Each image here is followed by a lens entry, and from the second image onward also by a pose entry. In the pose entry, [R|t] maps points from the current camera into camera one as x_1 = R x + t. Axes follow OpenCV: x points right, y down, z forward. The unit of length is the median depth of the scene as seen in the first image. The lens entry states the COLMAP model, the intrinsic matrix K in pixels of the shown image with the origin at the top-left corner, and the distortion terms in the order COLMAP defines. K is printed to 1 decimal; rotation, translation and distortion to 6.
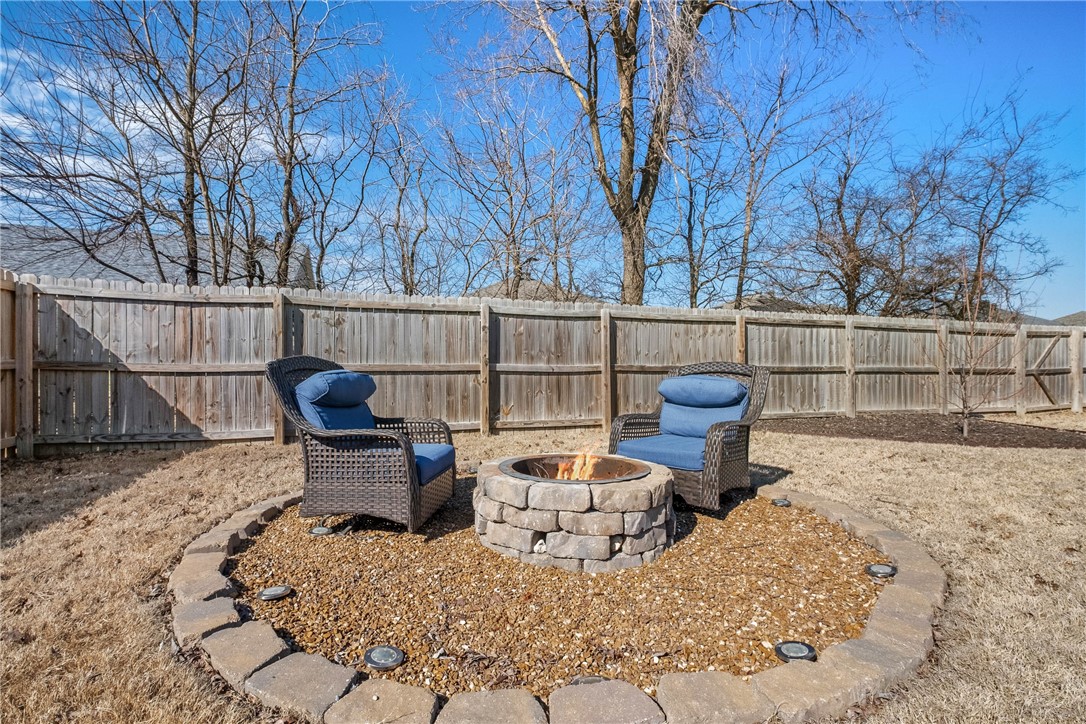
lens RADIAL K [[474.3, 0, 543.4], [0, 474.3, 363.0], [0, 0, 1]] dist [-0.003733, -0.001435]
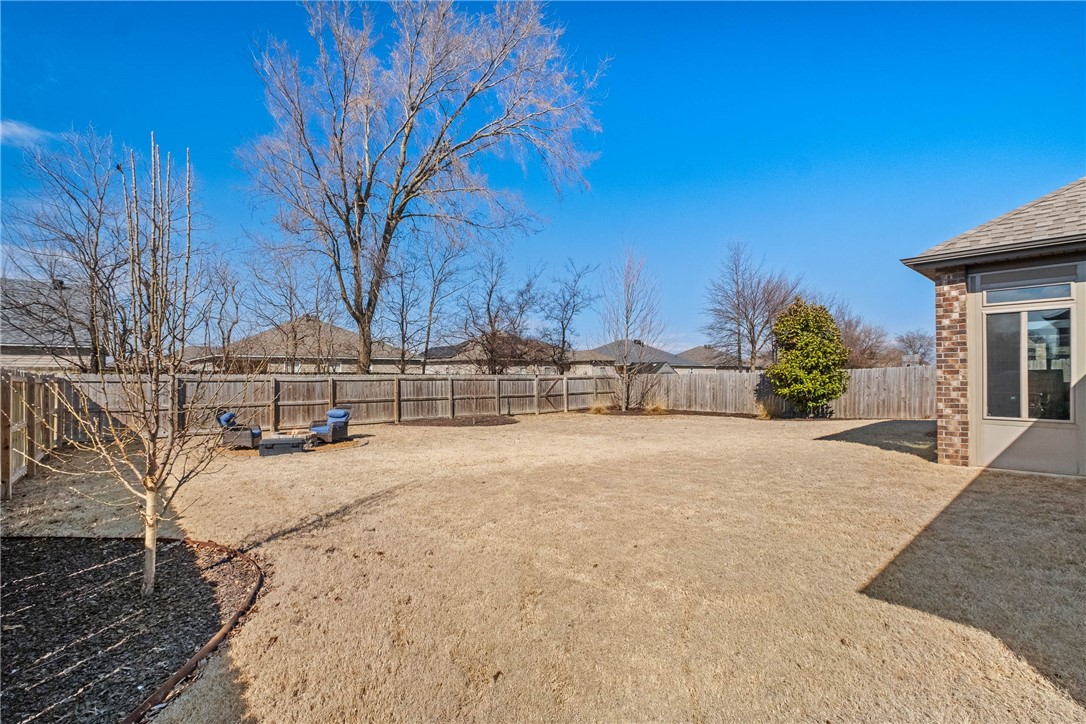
lens RADIAL K [[474.3, 0, 544.7], [0, 474.3, 368.8], [0, 0, 1]] dist [-0.003733, -0.001435]
pose [[0.924399, 0.000954, 0.381426, 0.219158], [-0.000010, 0.999997, -0.002476, -0.150909], [-0.381427, 0.002285, 0.924396, -1.622974]]
